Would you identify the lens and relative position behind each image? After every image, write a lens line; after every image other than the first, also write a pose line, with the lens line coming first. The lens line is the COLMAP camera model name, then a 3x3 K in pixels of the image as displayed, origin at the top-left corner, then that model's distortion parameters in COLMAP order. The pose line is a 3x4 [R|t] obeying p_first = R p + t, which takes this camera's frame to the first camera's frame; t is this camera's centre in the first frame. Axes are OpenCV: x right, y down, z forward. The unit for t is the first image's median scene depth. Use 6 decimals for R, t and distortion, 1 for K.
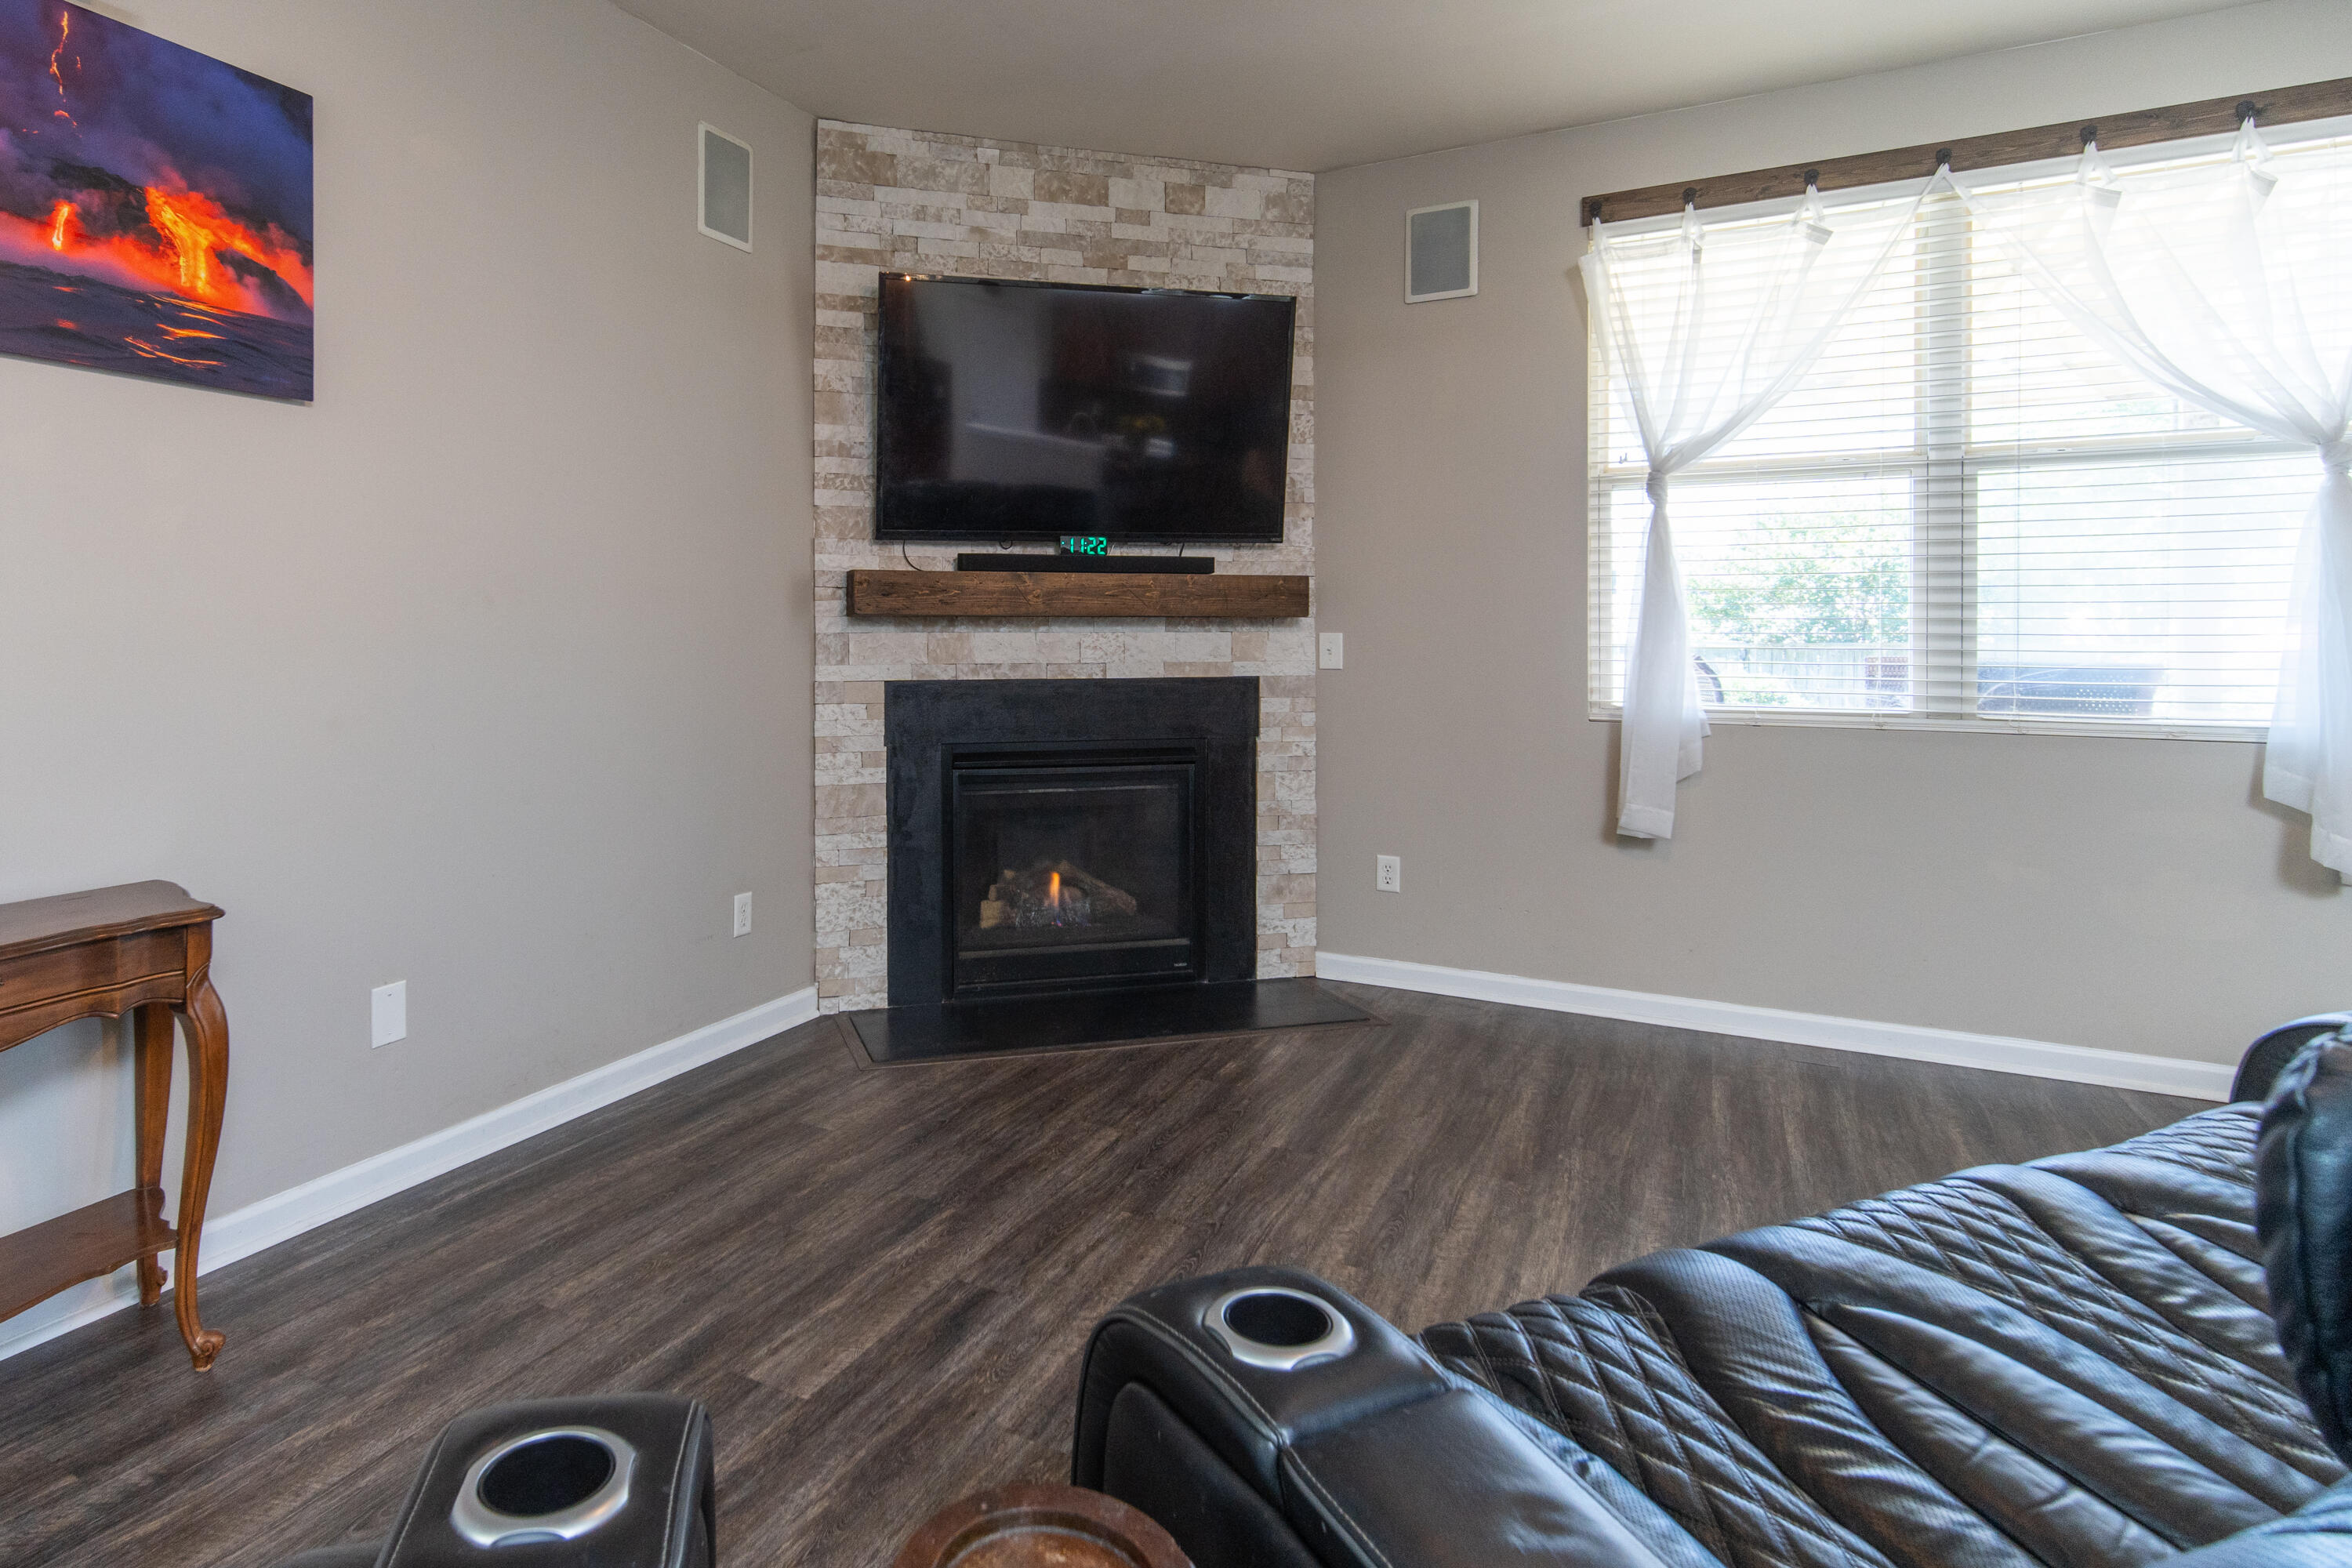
lens RADIAL K [[1180.4, 0, 1174.3], [0, 1180.4, 636.5], [0, 0, 1]] dist [-0.000440, -0.000062]
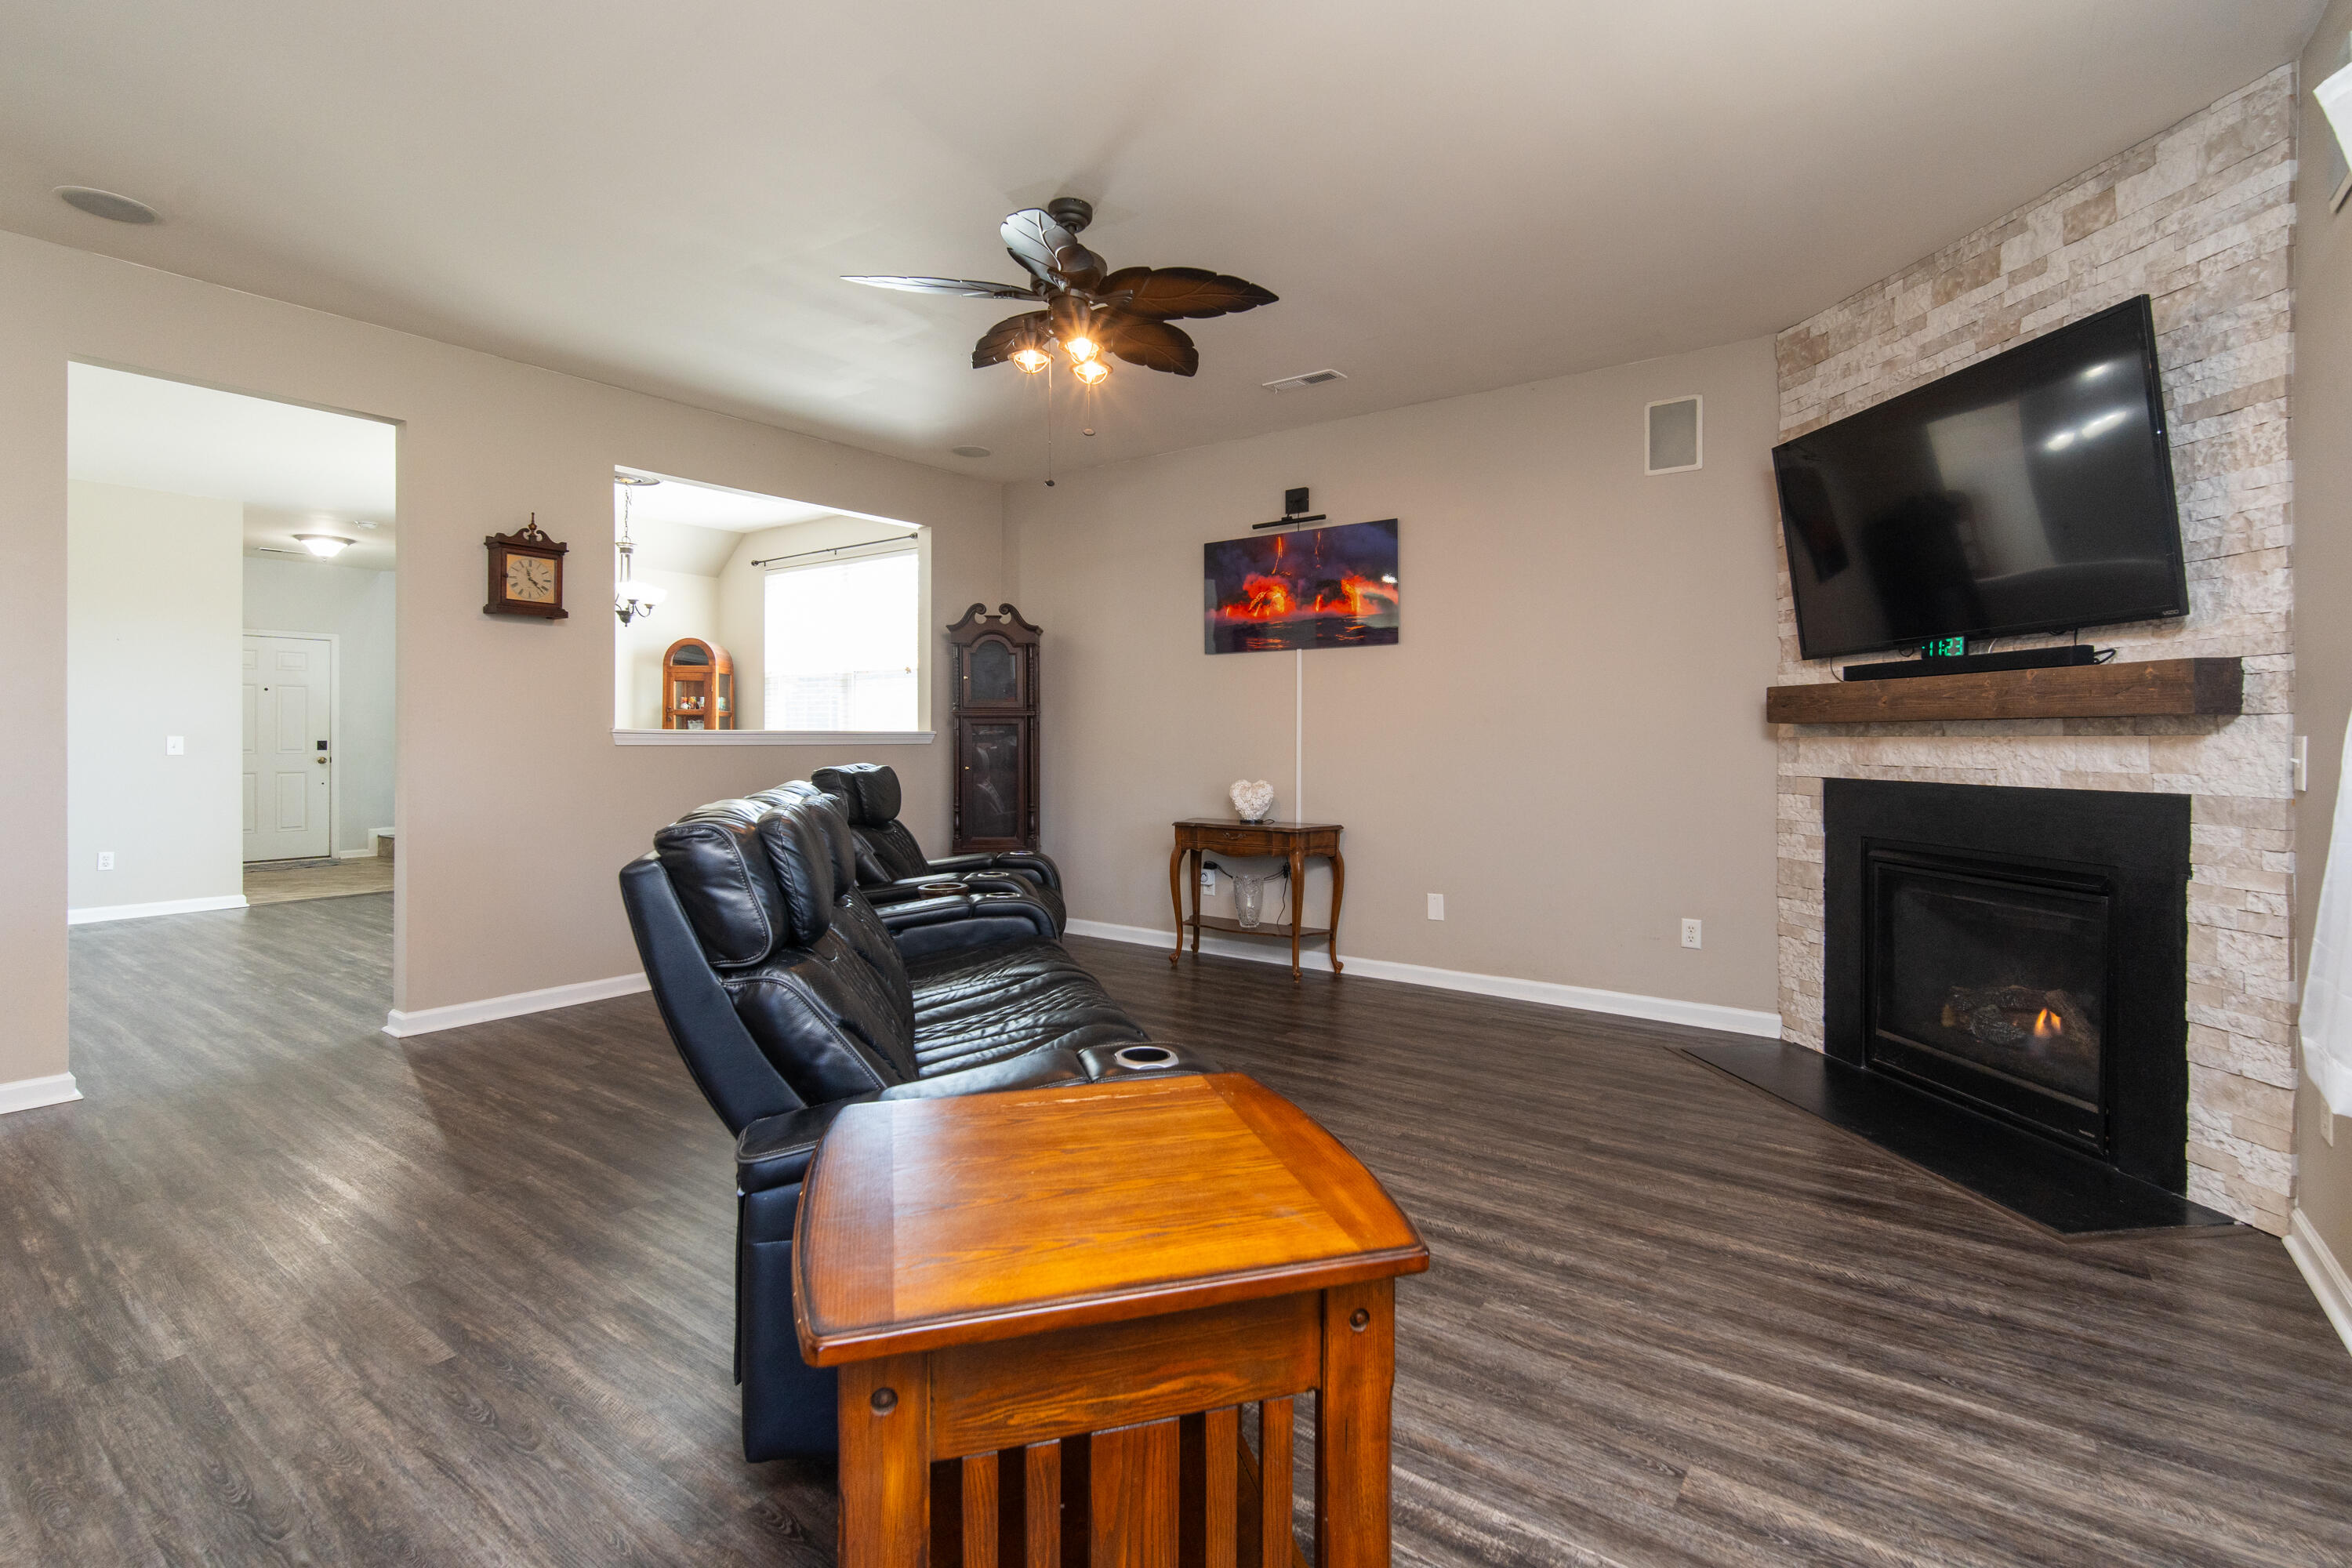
lens RADIAL K [[1076.7, 0, 1167.8], [0, 1076.7, 734.9], [0, 0, 1]] dist [0.000185, 0.000092]
pose [[-0.138917, -0.002190, -0.990302, 0.910735], [-0.001924, 0.999996, -0.001942, -0.001682], [0.990302, 0.001635, -0.138920, 0.492972]]
